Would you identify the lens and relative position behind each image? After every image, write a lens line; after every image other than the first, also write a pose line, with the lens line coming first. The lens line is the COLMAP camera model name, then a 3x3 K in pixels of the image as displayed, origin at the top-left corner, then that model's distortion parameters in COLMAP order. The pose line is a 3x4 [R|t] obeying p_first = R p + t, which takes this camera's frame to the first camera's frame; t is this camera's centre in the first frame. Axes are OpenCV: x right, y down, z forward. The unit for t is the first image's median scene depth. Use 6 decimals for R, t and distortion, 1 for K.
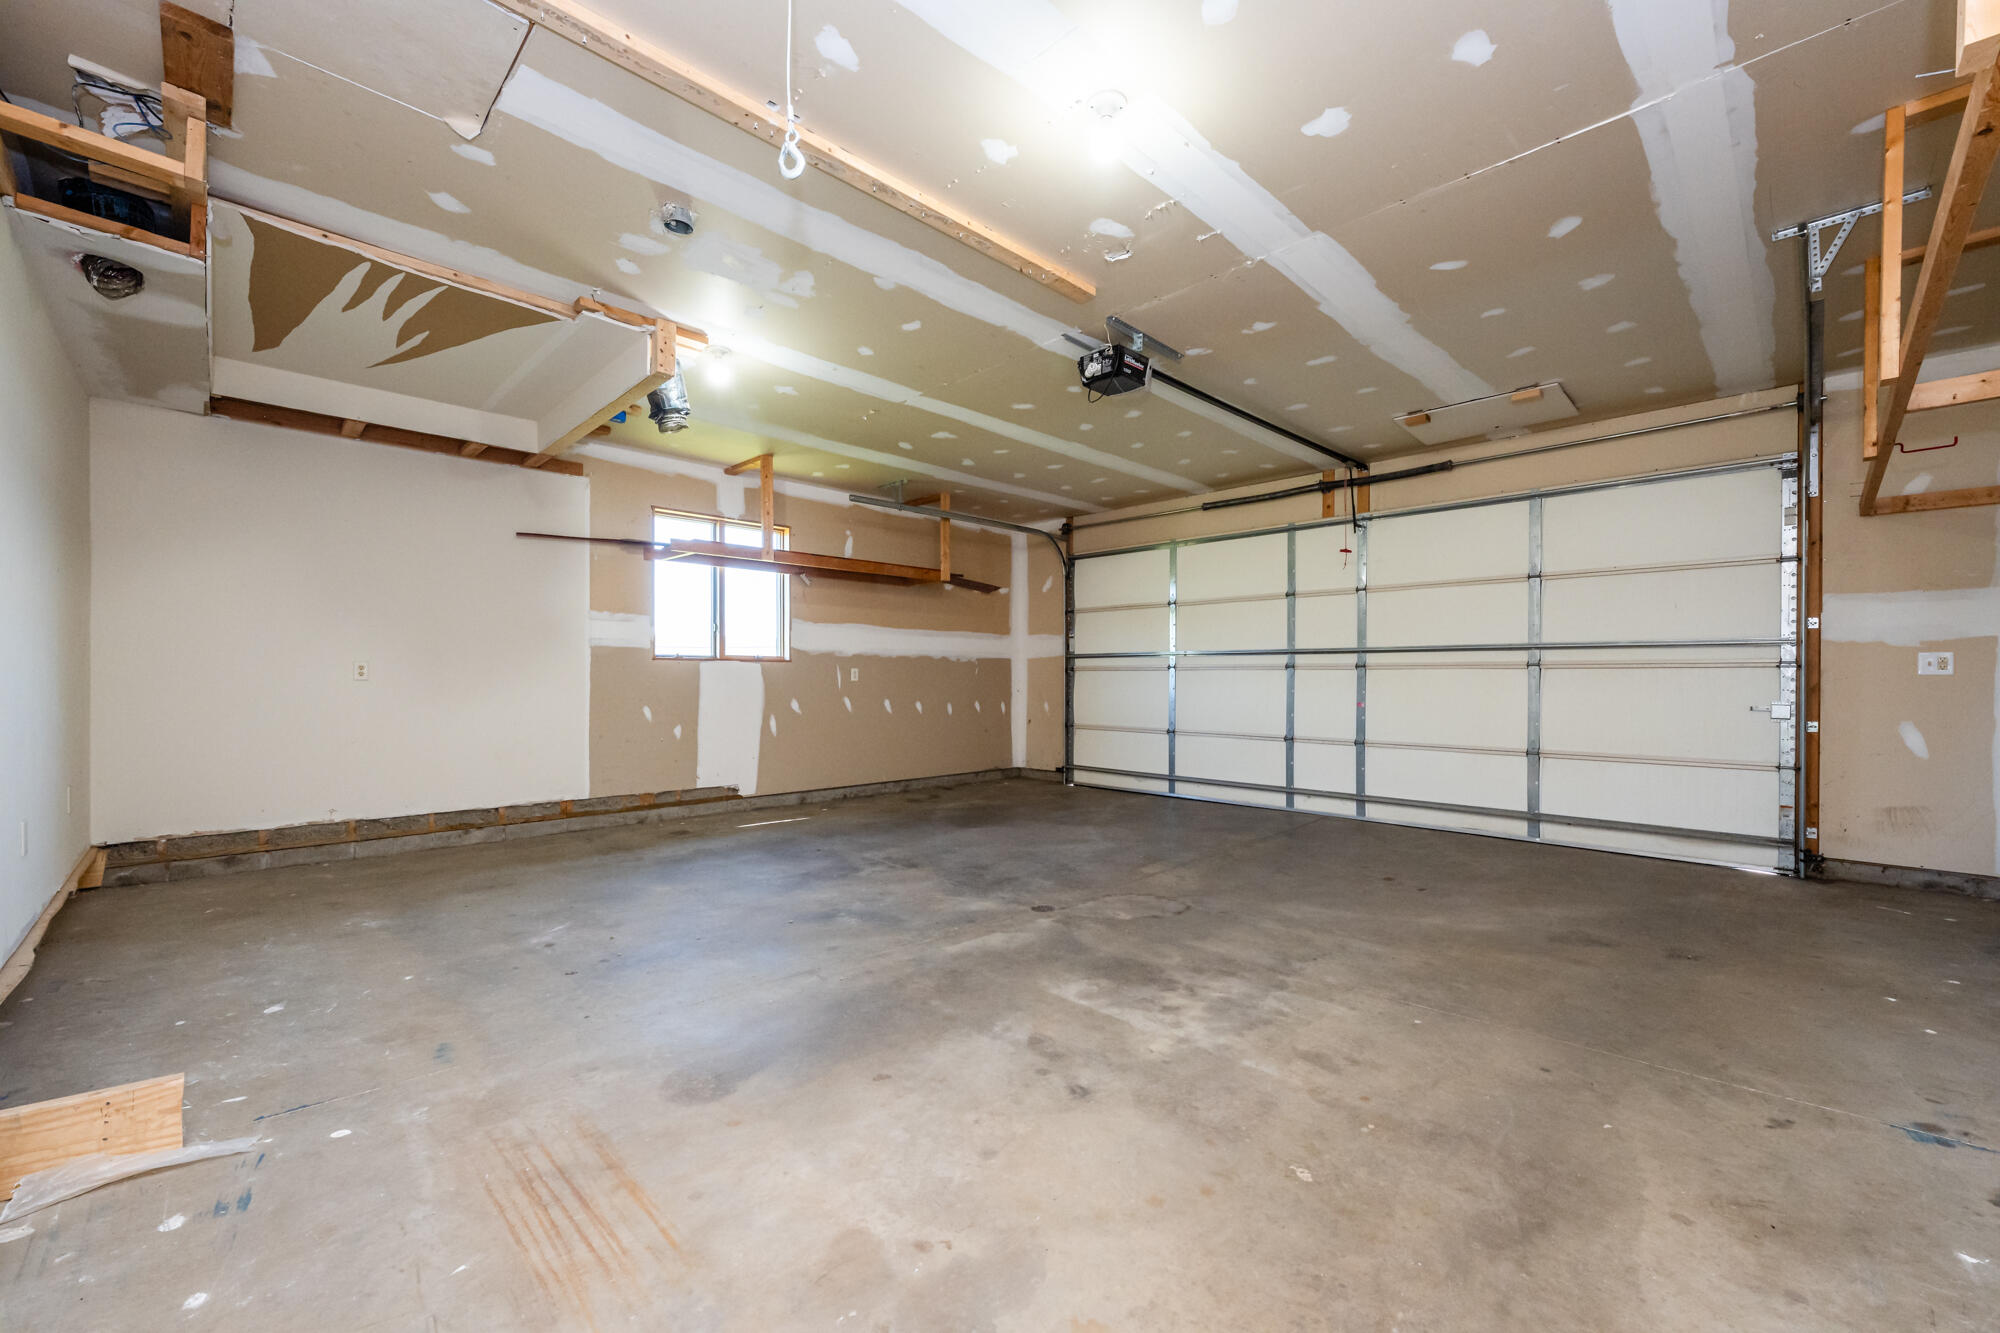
lens RADIAL K [[800.2, 0, 995.8], [0, 800.2, 680.3], [0, 0, 1]] dist [0.003890, -0.000501]
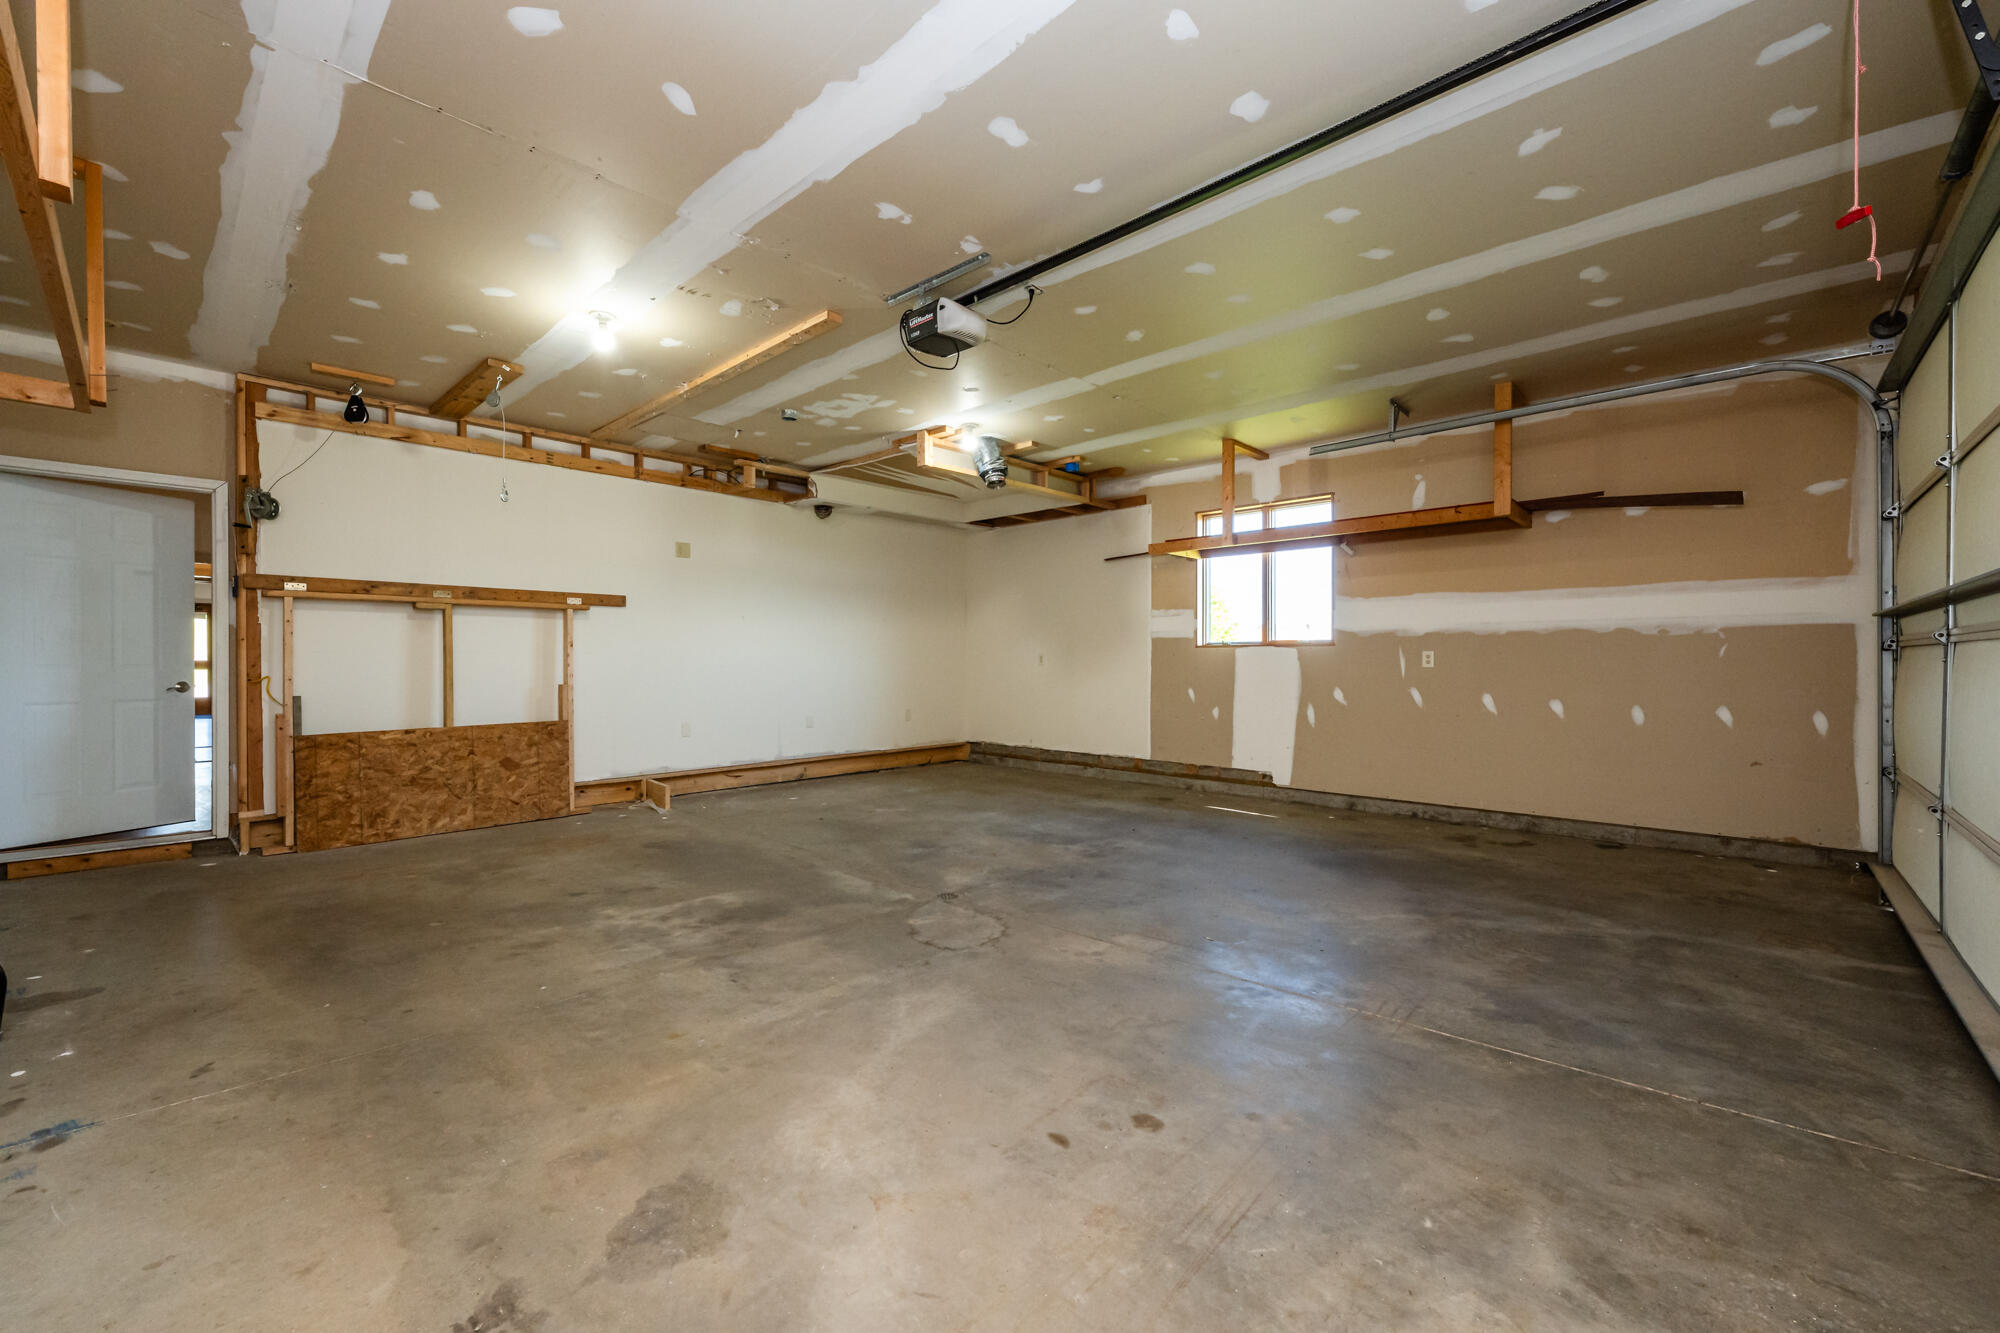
lens RADIAL K [[800.2, 0, 995.0], [0, 800.2, 663.1], [0, 0, 1]] dist [0.003890, -0.000501]
pose [[0.033088, 0.000094, -0.999452, 0.727608], [-0.001894, 0.999998, 0.000031, -0.003472], [0.999451, 0.001892, 0.033088, 0.705620]]
